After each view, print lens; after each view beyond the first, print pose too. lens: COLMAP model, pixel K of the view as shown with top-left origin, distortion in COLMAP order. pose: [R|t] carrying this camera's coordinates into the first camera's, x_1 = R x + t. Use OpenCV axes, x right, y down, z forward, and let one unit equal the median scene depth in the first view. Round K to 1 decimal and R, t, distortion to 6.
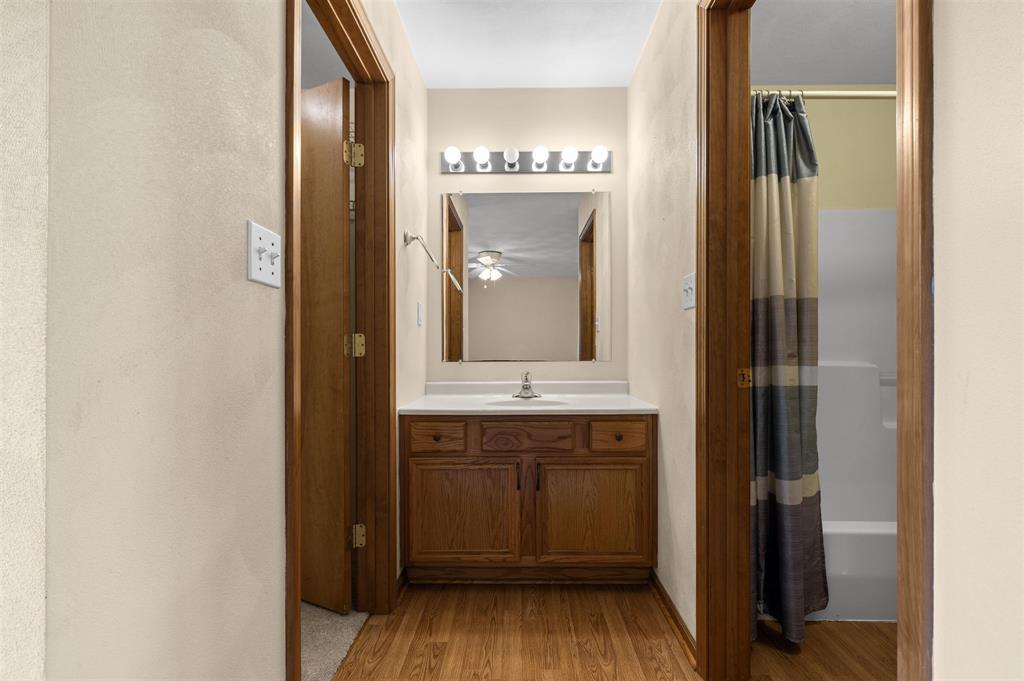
lens RADIAL K [[455.0, 0, 512.3], [0, 455.0, 346.8], [0, 0, 1]] dist [0.001173, 0.000160]
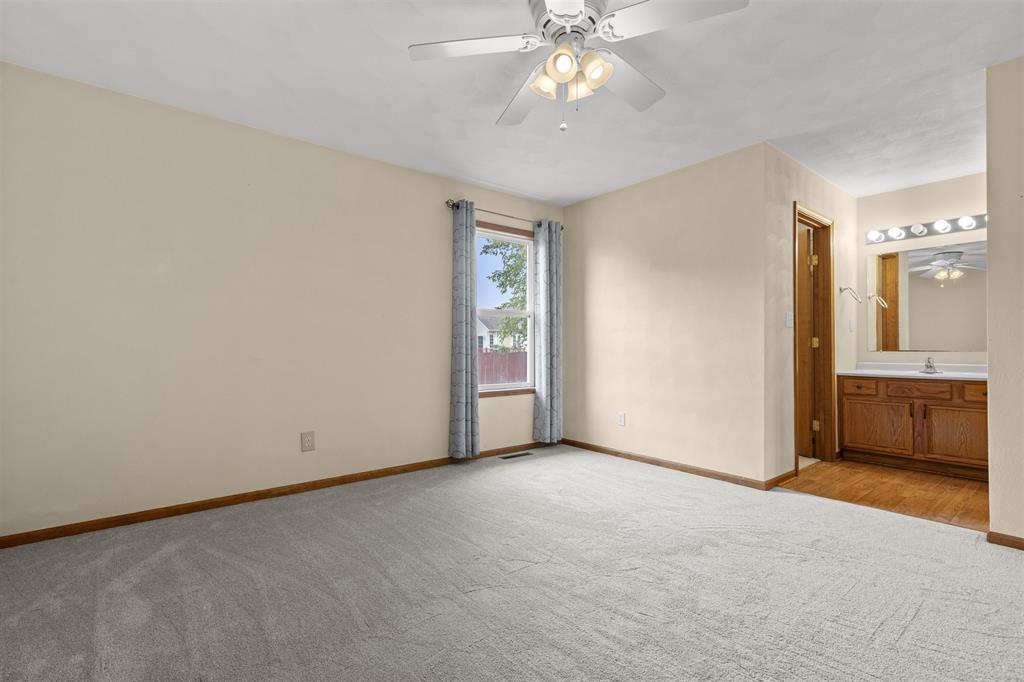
lens RADIAL K [[455.0, 0, 508.8], [0, 455.0, 343.5], [0, 0, 1]] dist [0.001173, 0.000160]
pose [[0.622932, -0.003341, -0.782269, 0.456213], [0.007155, 0.999973, 0.001427, -0.011362], [0.782243, -0.006487, 0.622940, -1.508947]]
